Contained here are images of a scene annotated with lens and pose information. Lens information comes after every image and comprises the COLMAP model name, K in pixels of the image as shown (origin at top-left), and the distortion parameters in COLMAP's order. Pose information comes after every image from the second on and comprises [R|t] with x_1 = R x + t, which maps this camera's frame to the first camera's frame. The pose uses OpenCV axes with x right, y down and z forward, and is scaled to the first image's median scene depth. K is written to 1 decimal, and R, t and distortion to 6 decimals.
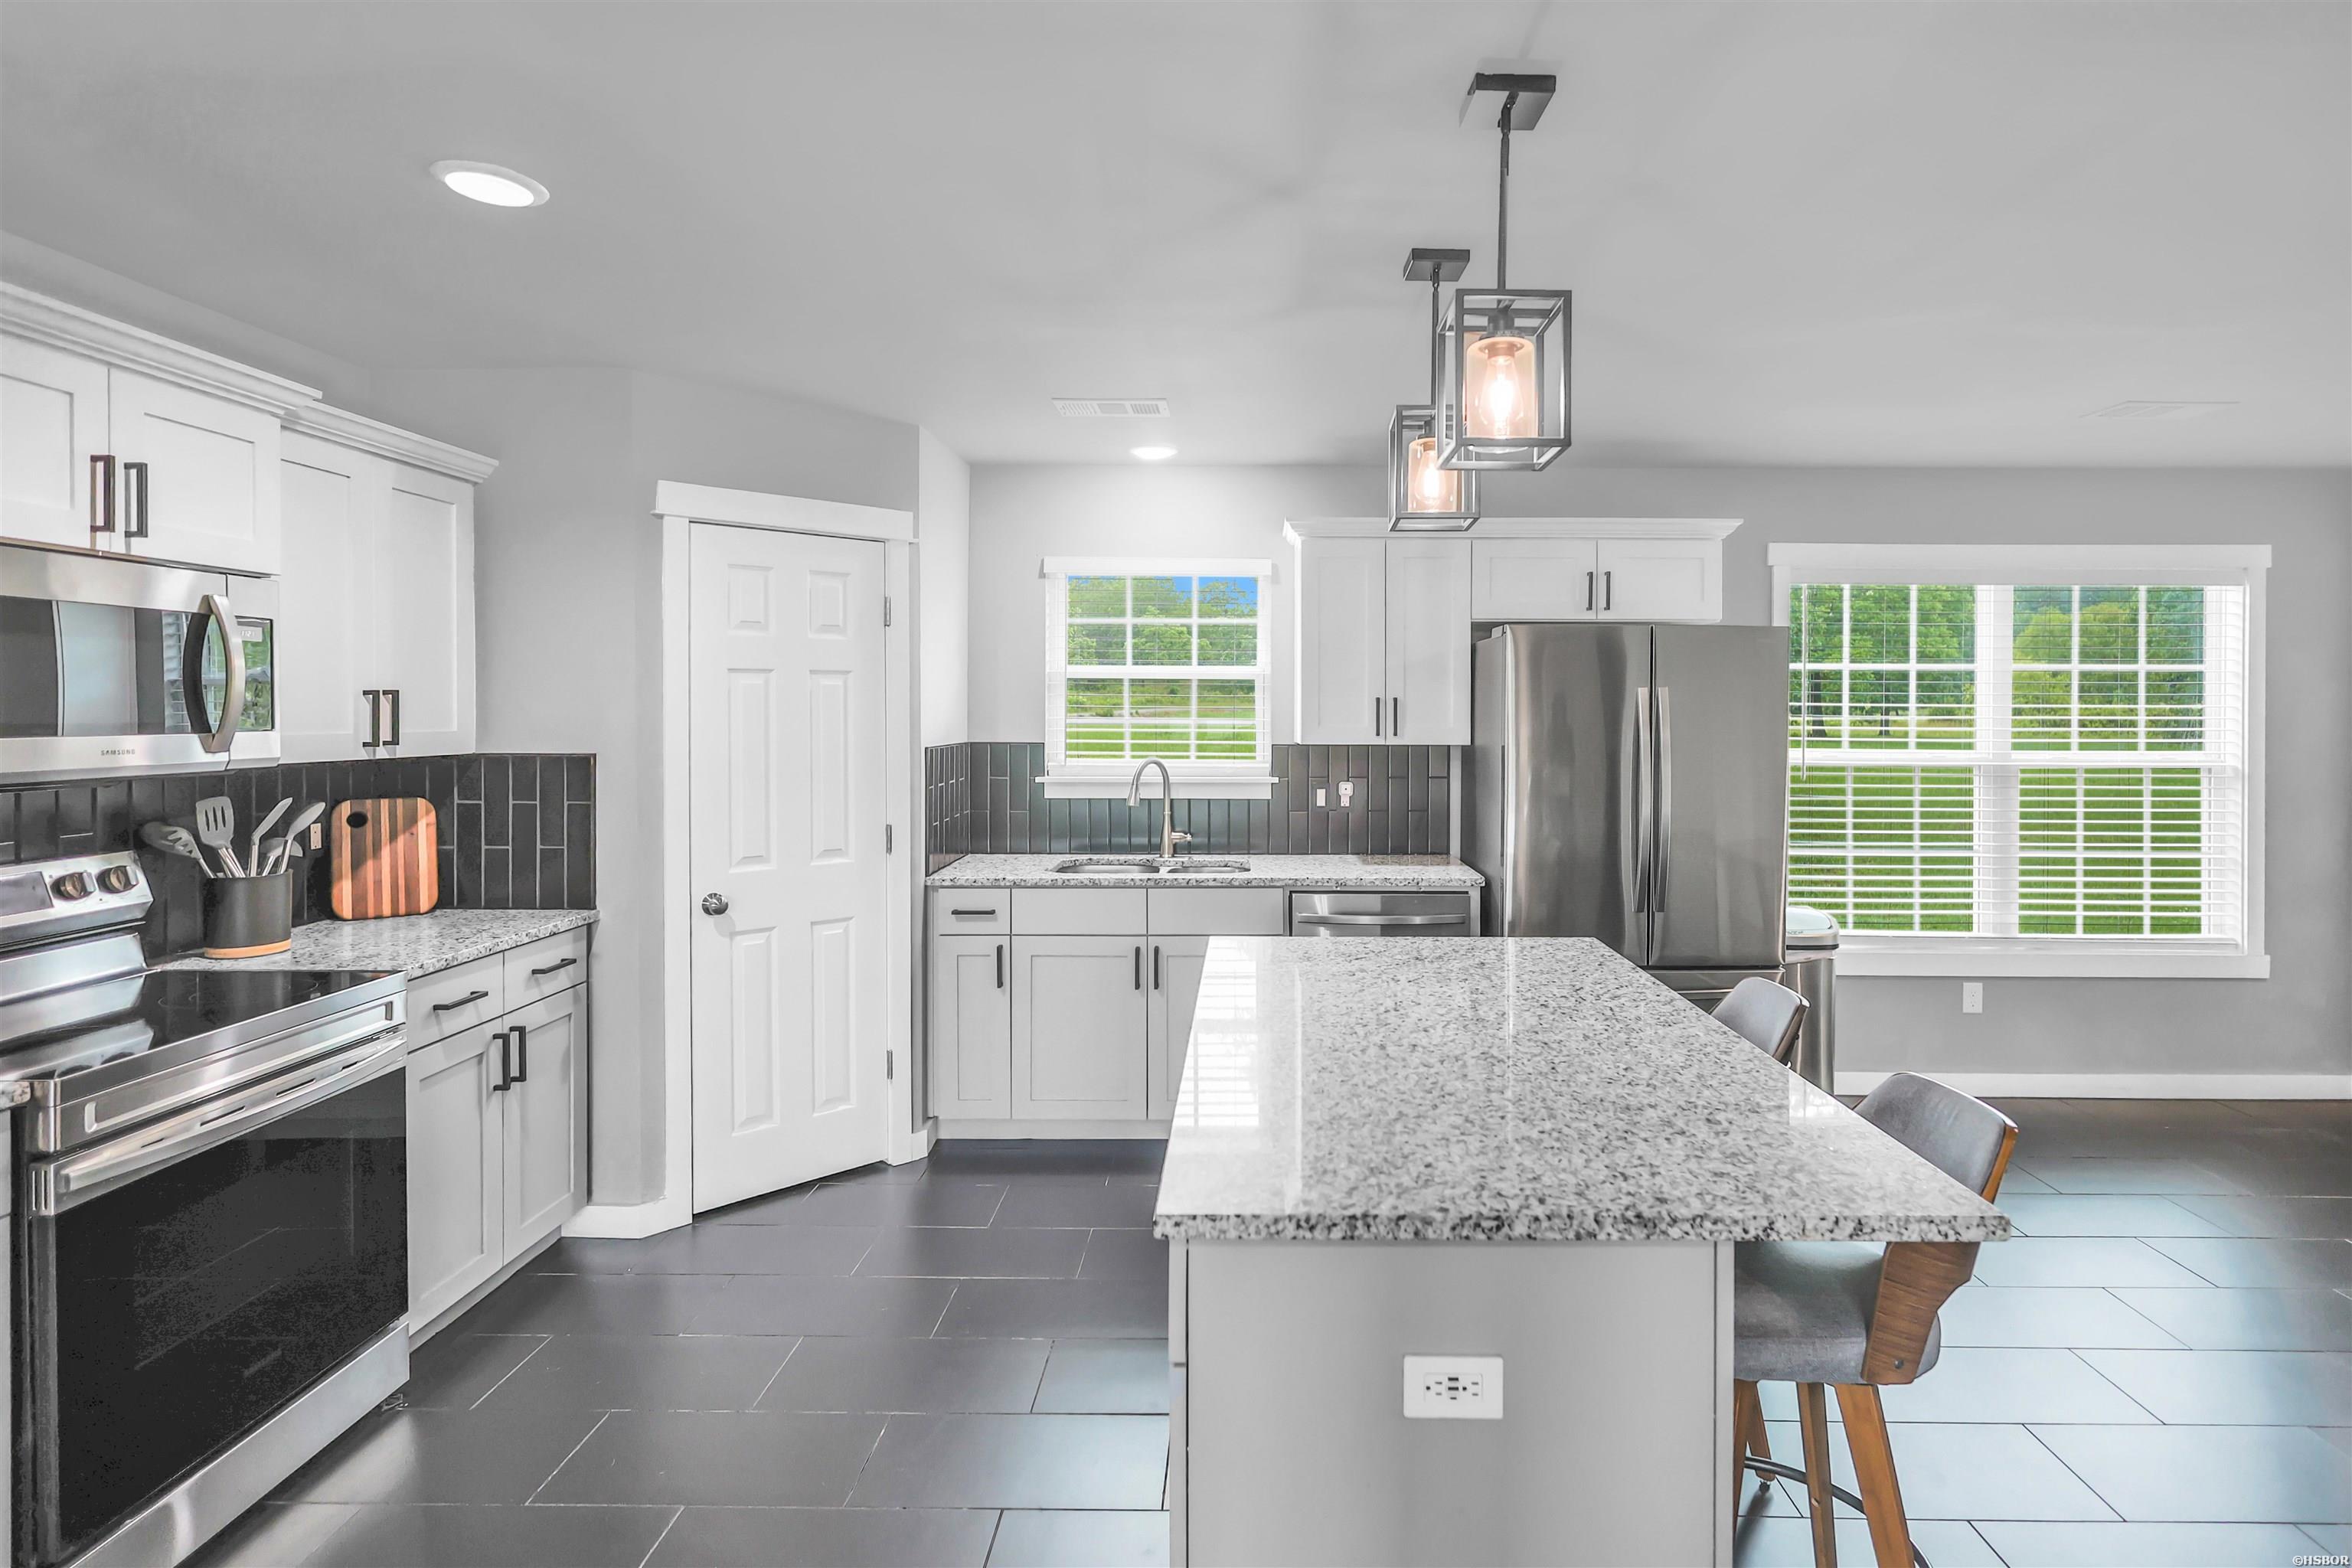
lens RADIAL K [[1168.4, 0, 1247.9], [0, 1168.4, 713.5], [0, 0, 1]] dist [-0.001856, 0.001533]
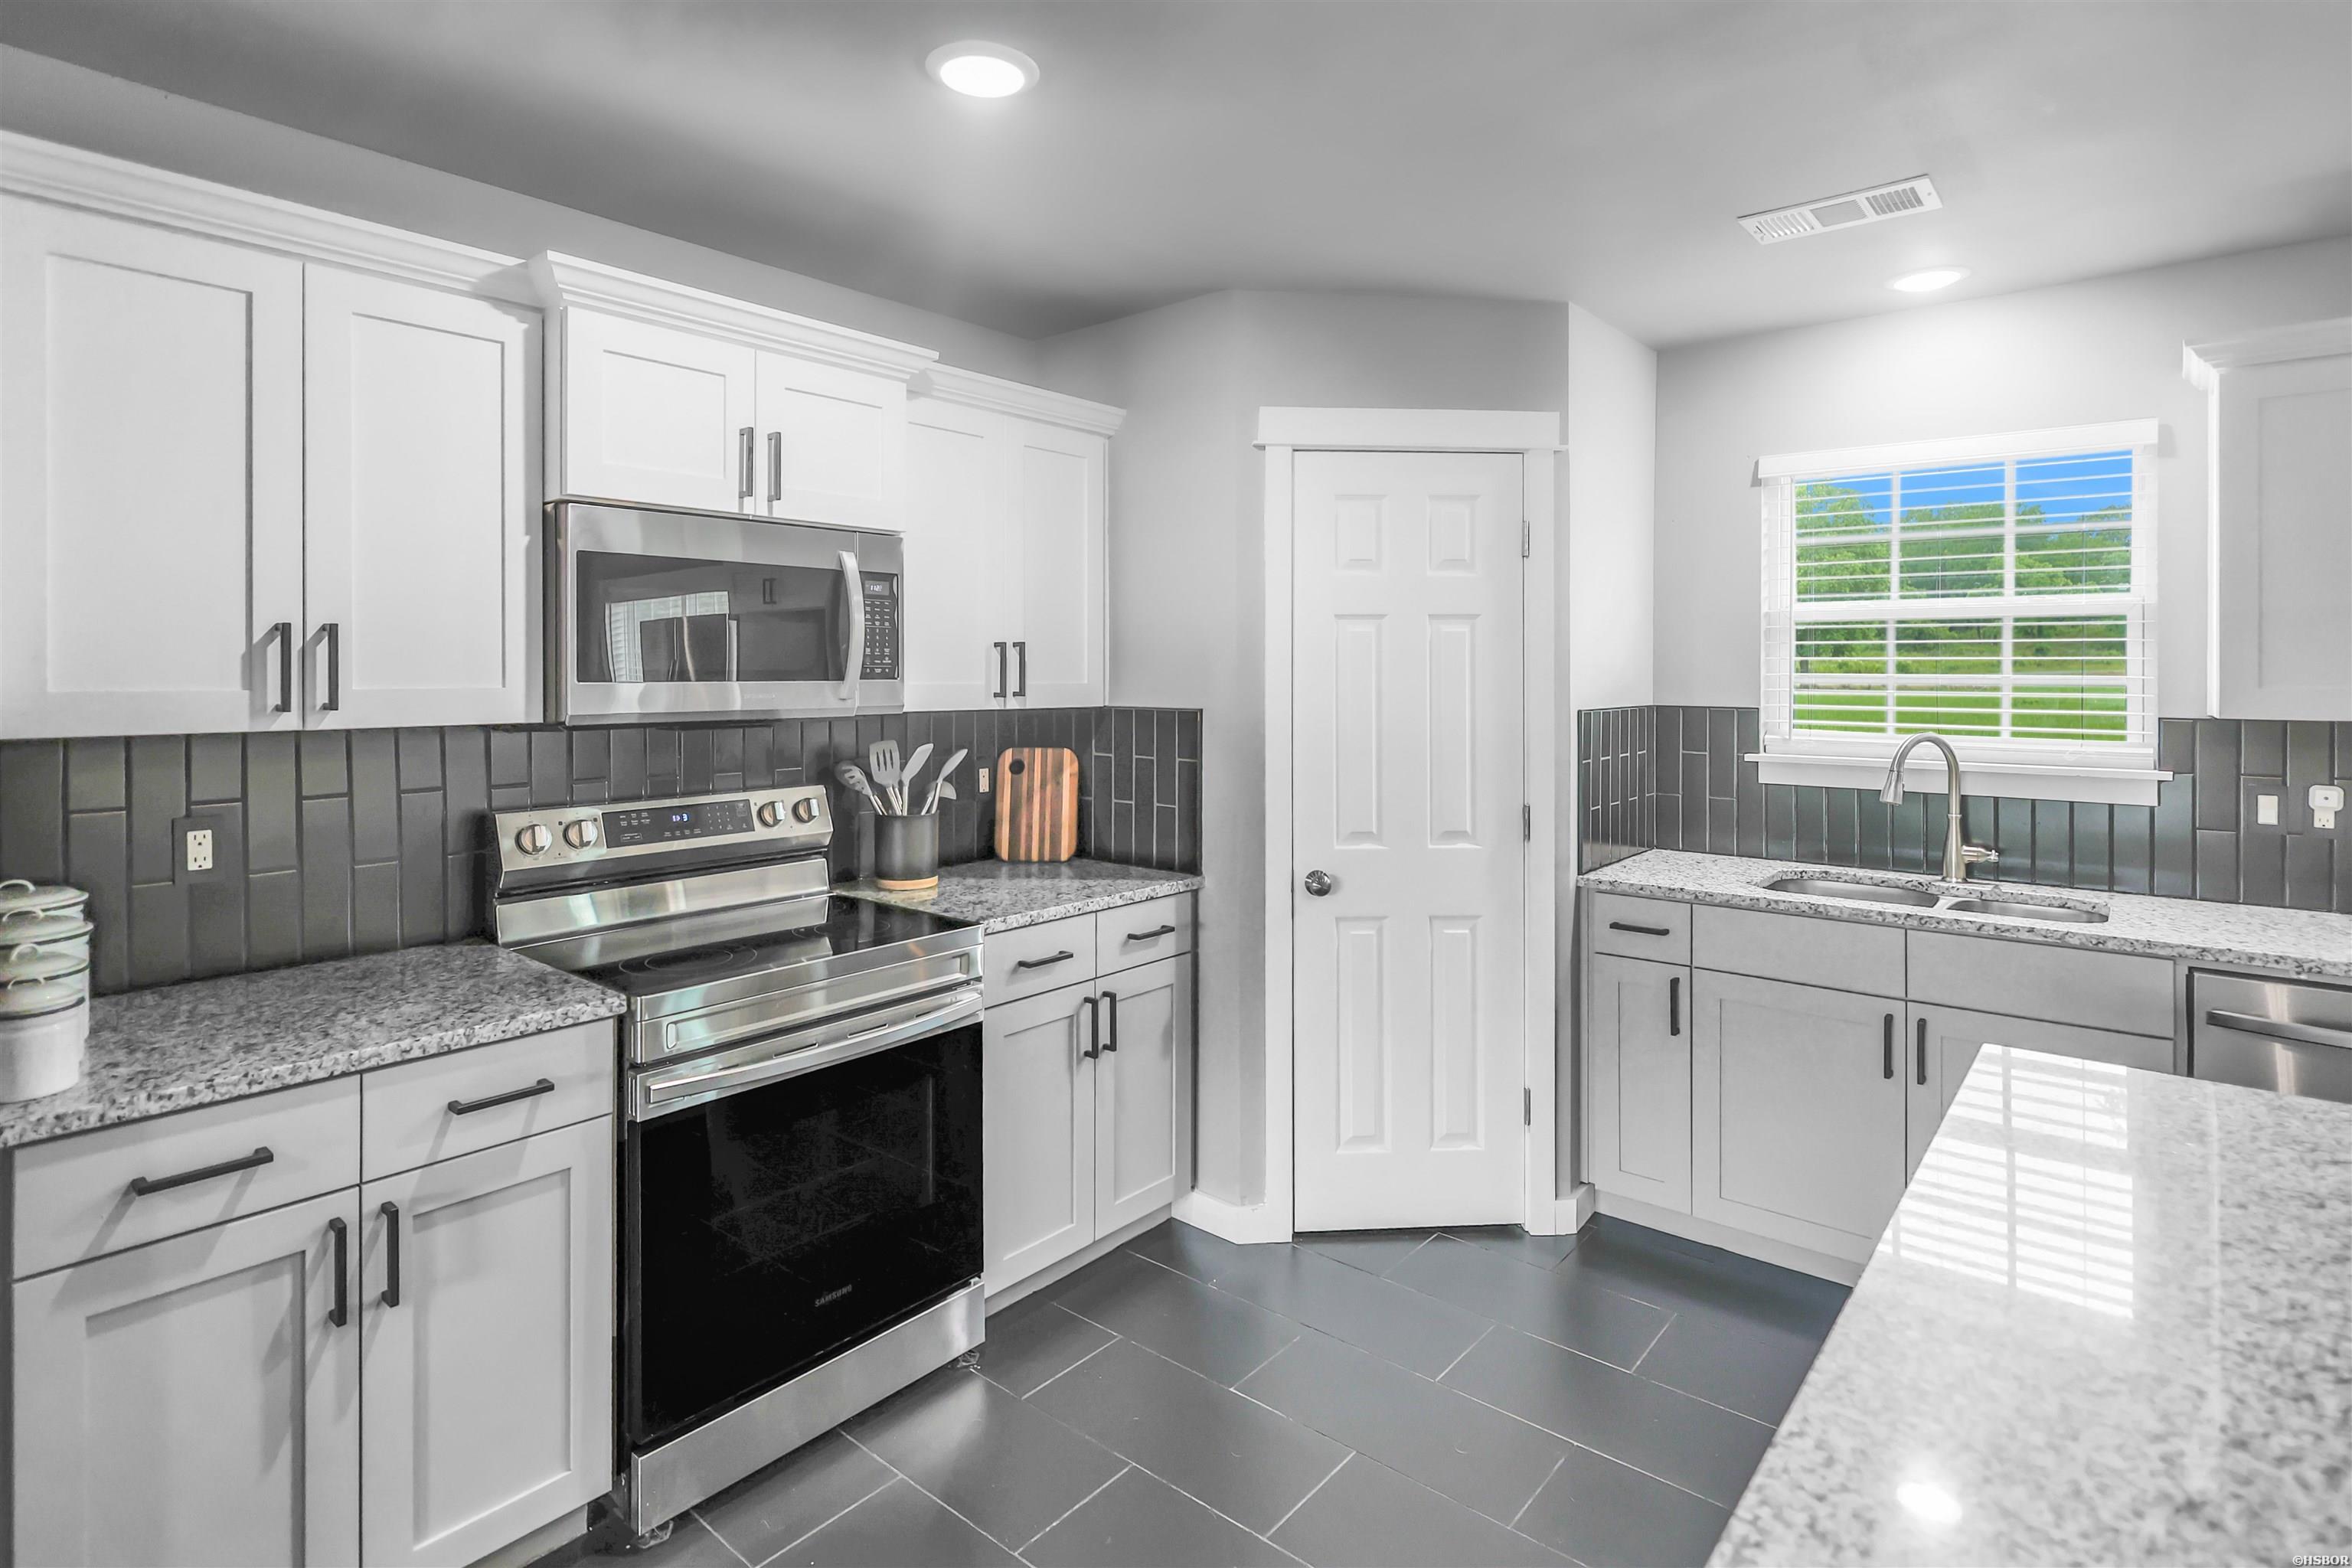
lens RADIAL K [[1168.4, 0, 1191.9], [0, 1168.4, 674.1], [0, 0, 1]] dist [-0.001856, 0.001533]
pose [[0.765906, 0.000371, -0.642952, 0.027539], [-0.003037, 0.999991, -0.003040, 0.007268], [0.642945, 0.004281, 0.765900, 0.213204]]
